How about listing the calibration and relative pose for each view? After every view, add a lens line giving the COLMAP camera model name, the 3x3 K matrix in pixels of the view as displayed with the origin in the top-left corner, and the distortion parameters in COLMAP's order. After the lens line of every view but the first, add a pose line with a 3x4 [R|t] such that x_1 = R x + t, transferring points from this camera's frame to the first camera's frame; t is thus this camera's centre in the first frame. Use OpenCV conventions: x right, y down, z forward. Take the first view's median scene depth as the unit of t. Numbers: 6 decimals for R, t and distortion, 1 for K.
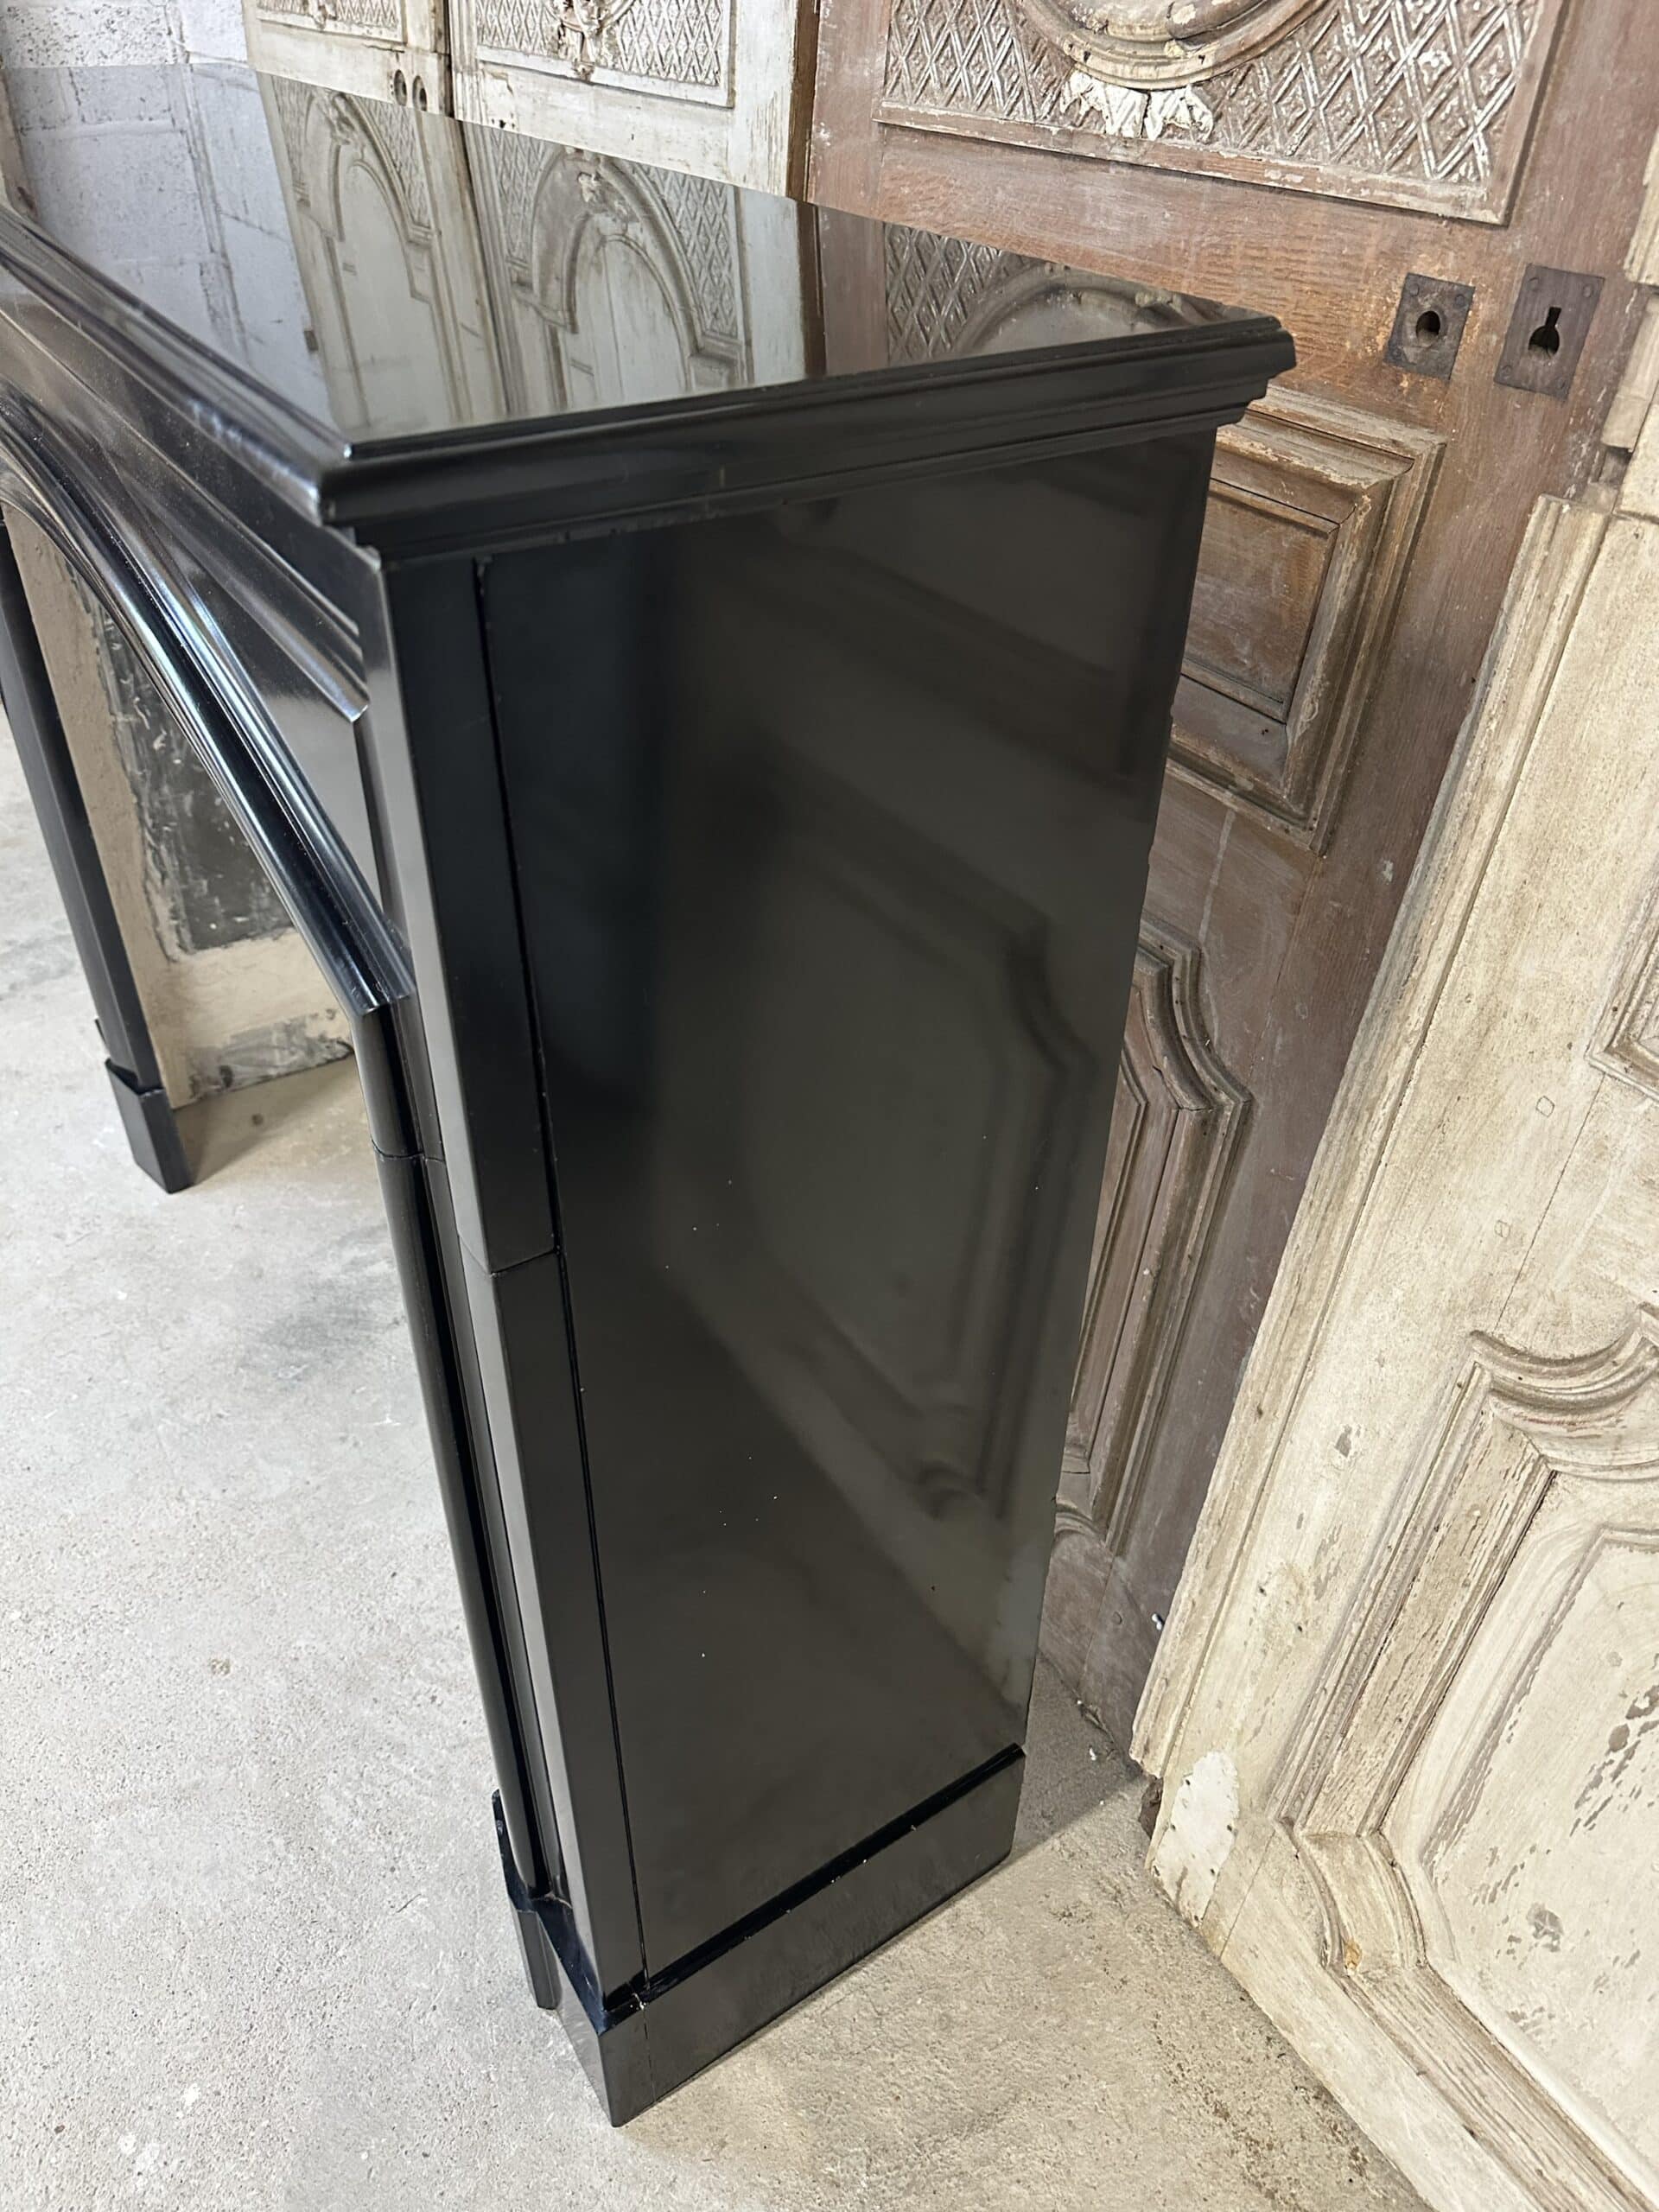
lens RADIAL K [[1573.4, 0, 836.0], [0, 1573.4, 1095.8], [0, 0, 1]] dist [0.024842, -0.043651]
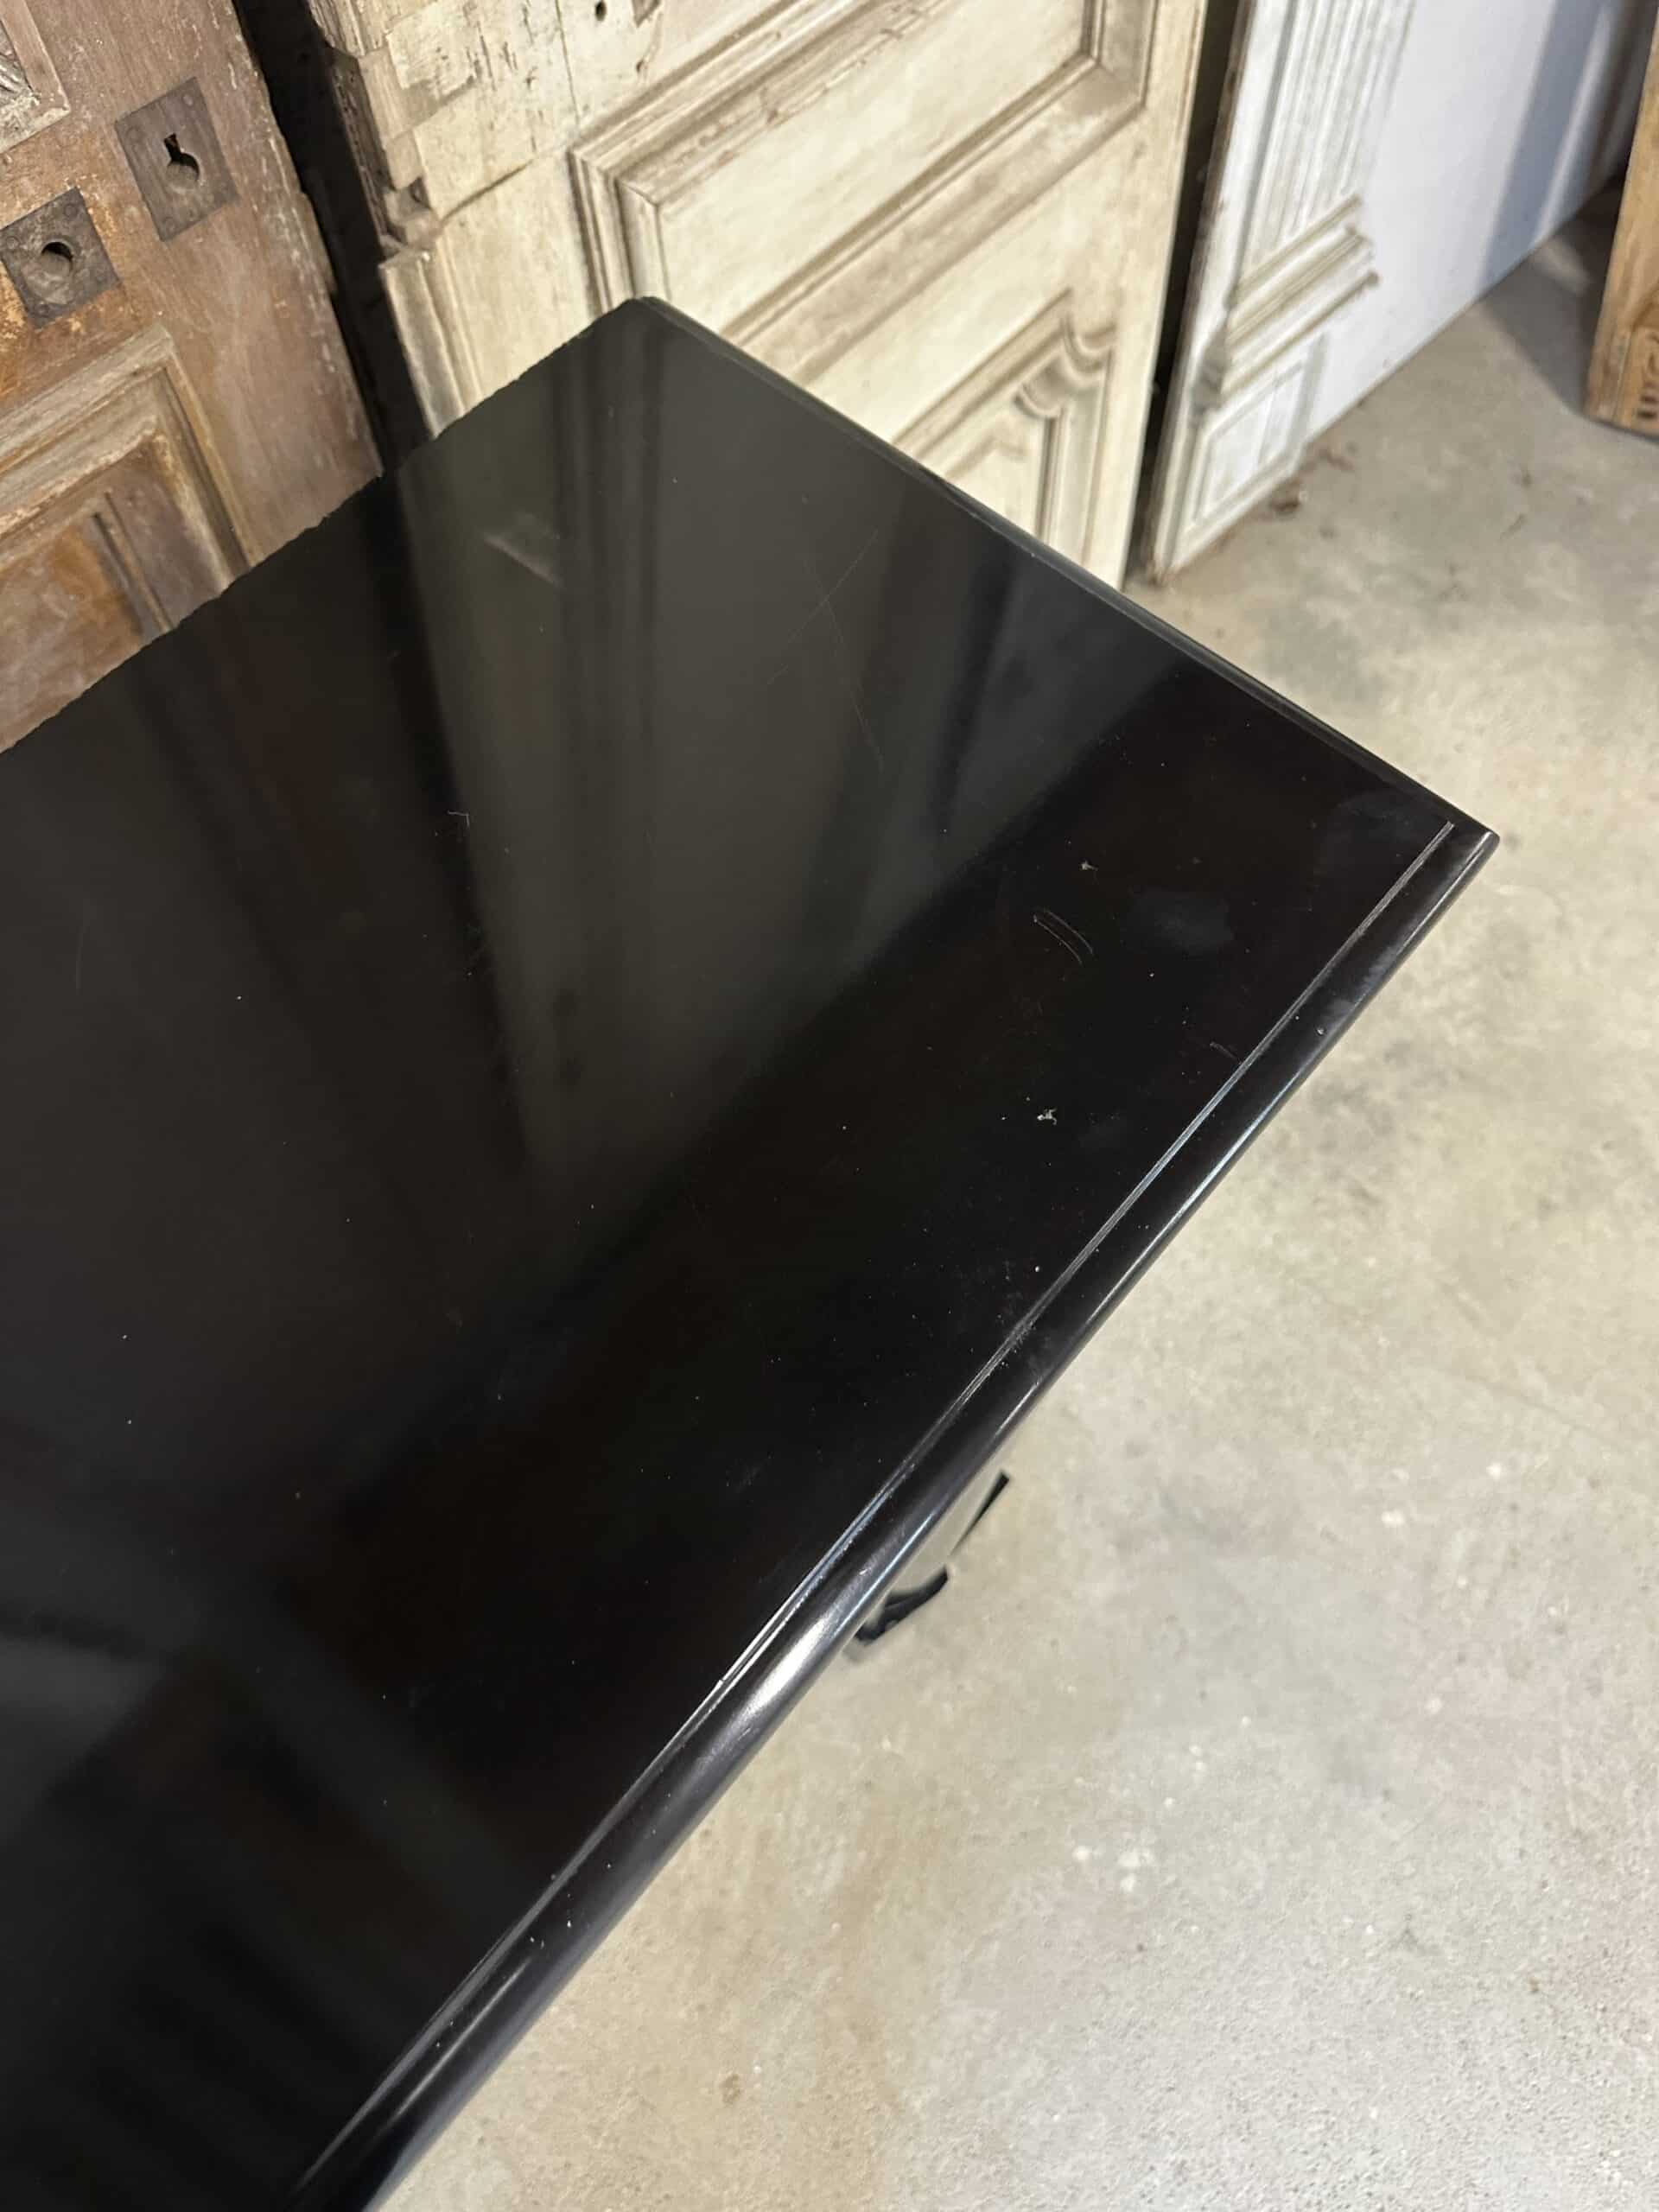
lens RADIAL K [[1573.4, 0, 819.8], [0, 1573.4, 1100.5], [0, 0, 1]] dist [0.024842, -0.043651]
pose [[-0.278567, -0.879133, 0.386685, -0.372618], [0.542252, 0.188341, 0.818835, -0.730495], [-0.792693, 0.437781, 0.424246, 0.446766]]
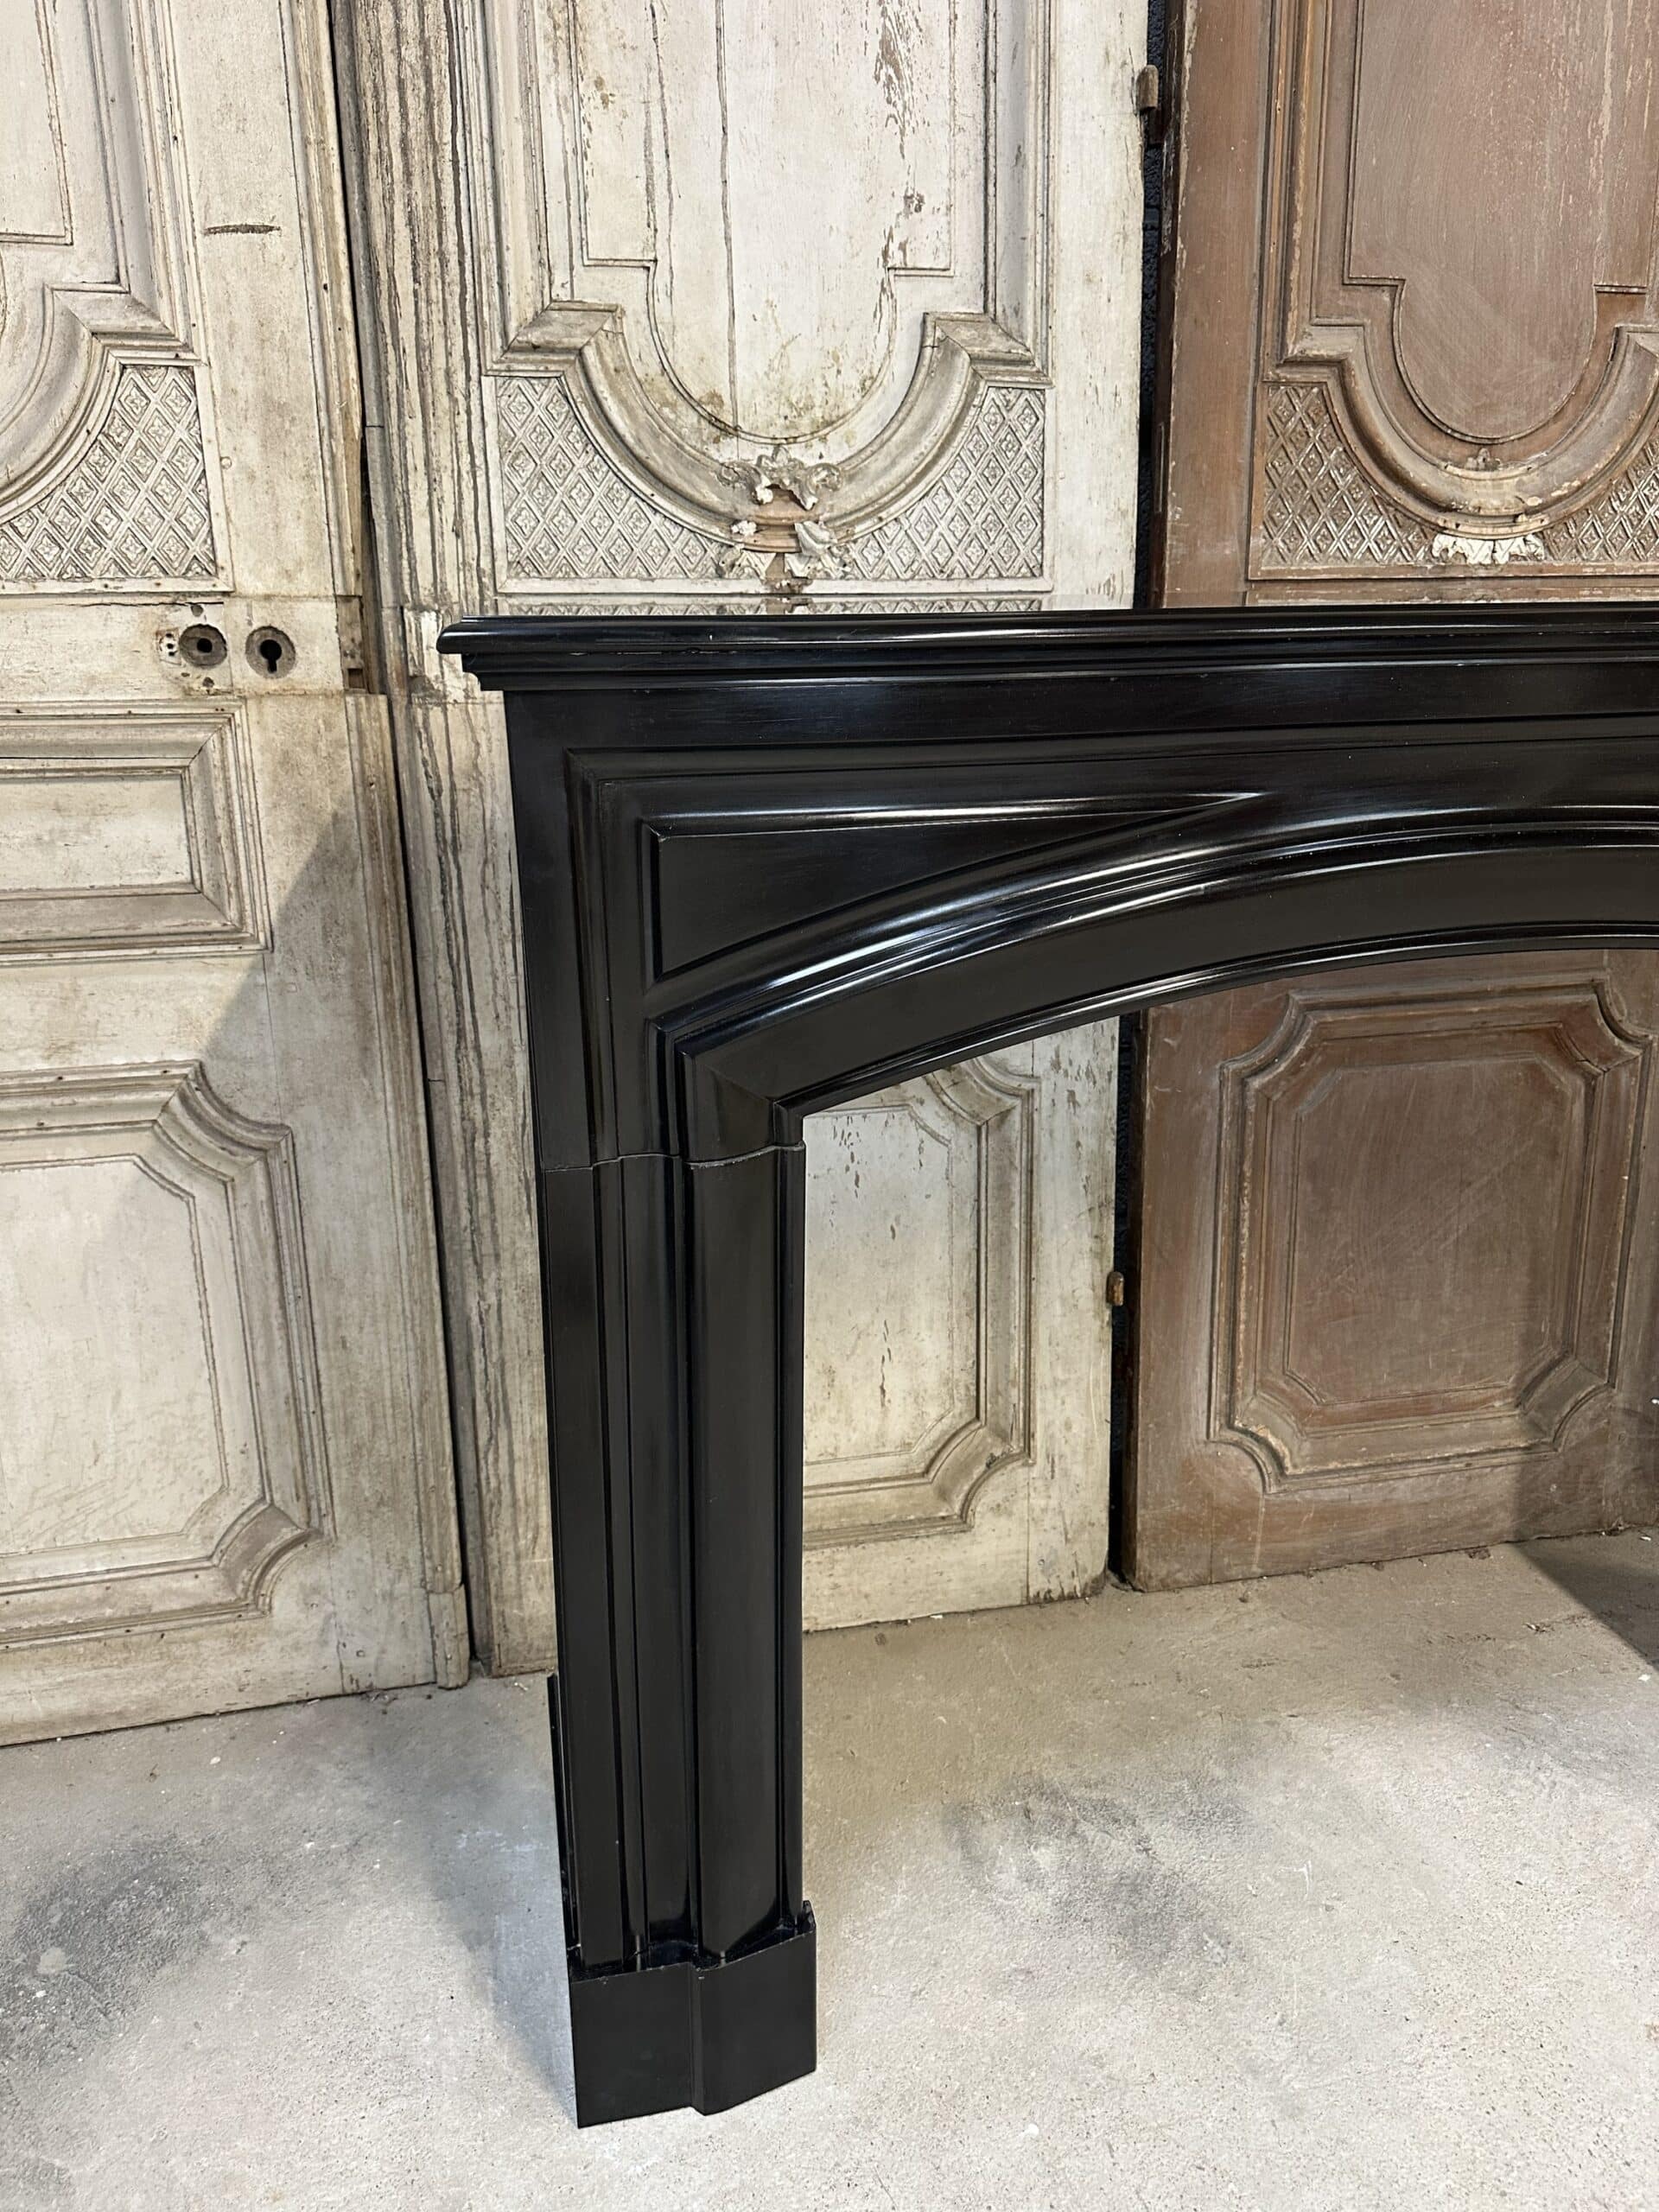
lens RADIAL K [[1573.4, 0, 820.8], [0, 1573.4, 1087.1], [0, 0, 1]] dist [0.024842, -0.043651]
pose [[0.343958, -0.319619, 0.882914, -1.795631], [0.568390, 0.819318, 0.075169, -0.671140], [-0.747413, 0.475984, 0.463479, 0.996304]]
